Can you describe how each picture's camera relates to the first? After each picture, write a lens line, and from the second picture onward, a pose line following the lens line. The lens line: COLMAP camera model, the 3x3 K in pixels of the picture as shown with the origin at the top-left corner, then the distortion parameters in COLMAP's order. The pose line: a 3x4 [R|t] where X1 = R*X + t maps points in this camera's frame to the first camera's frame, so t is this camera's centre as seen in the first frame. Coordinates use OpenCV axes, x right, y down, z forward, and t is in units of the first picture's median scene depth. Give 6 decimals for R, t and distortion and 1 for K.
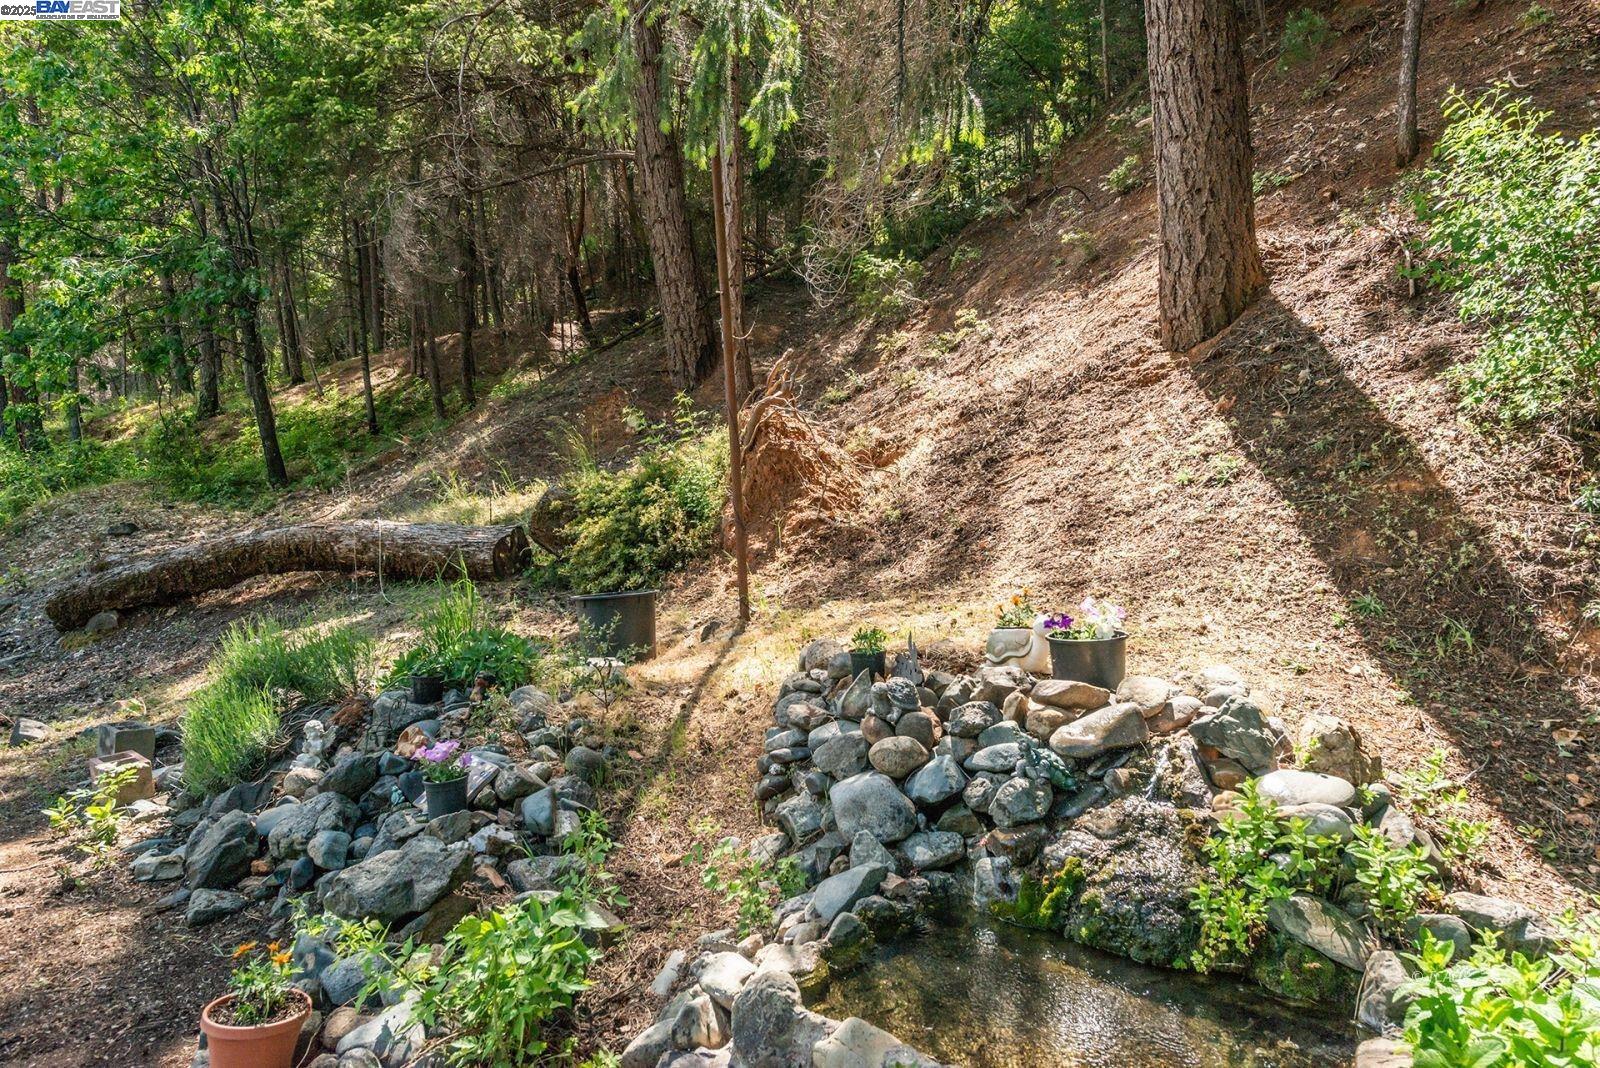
lens RADIAL K [[941.0, 0, 807.7], [0, 941.0, 537.6], [0, 0, 1]] dist [0.016028, -0.006218]
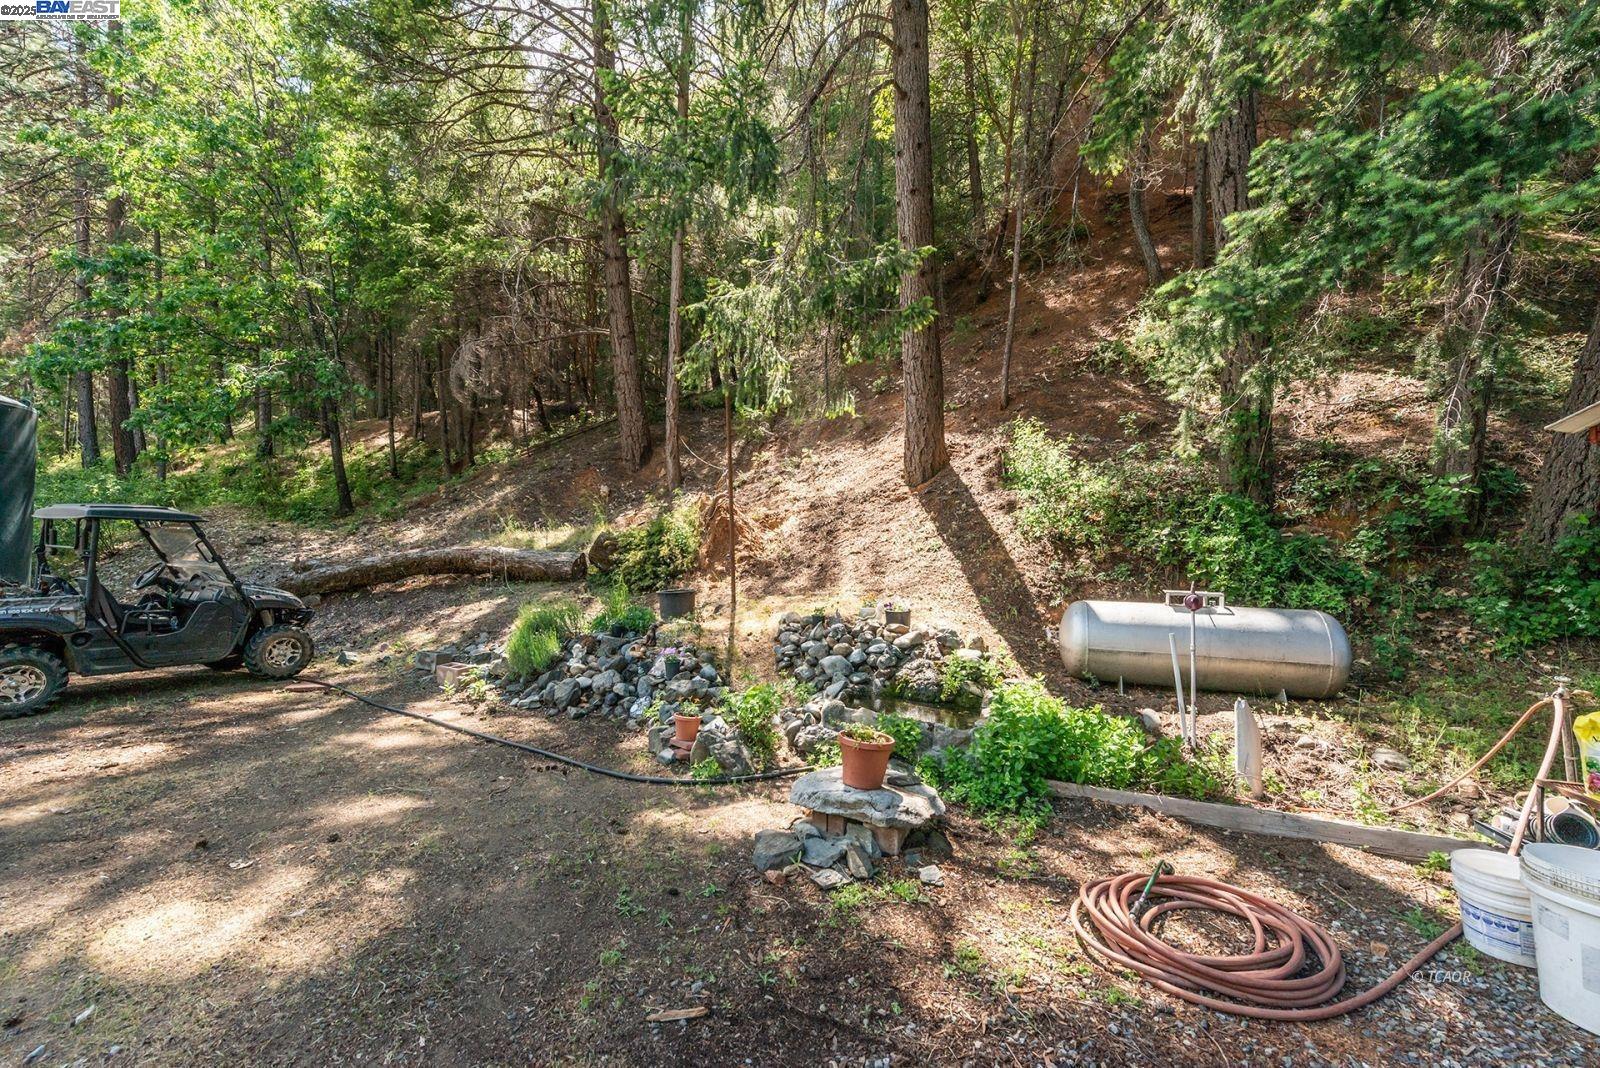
lens RADIAL K [[654.6, 0, 792.1], [0, 654.6, 533.7], [0, 0, 1]] dist [0.016456, -0.002391]
pose [[0.968165, 0.039765, 0.247133, -0.305960], [-0.033329, 0.998989, -0.030175, -0.033754], [-0.248083, 0.020977, 0.968512, -0.505456]]
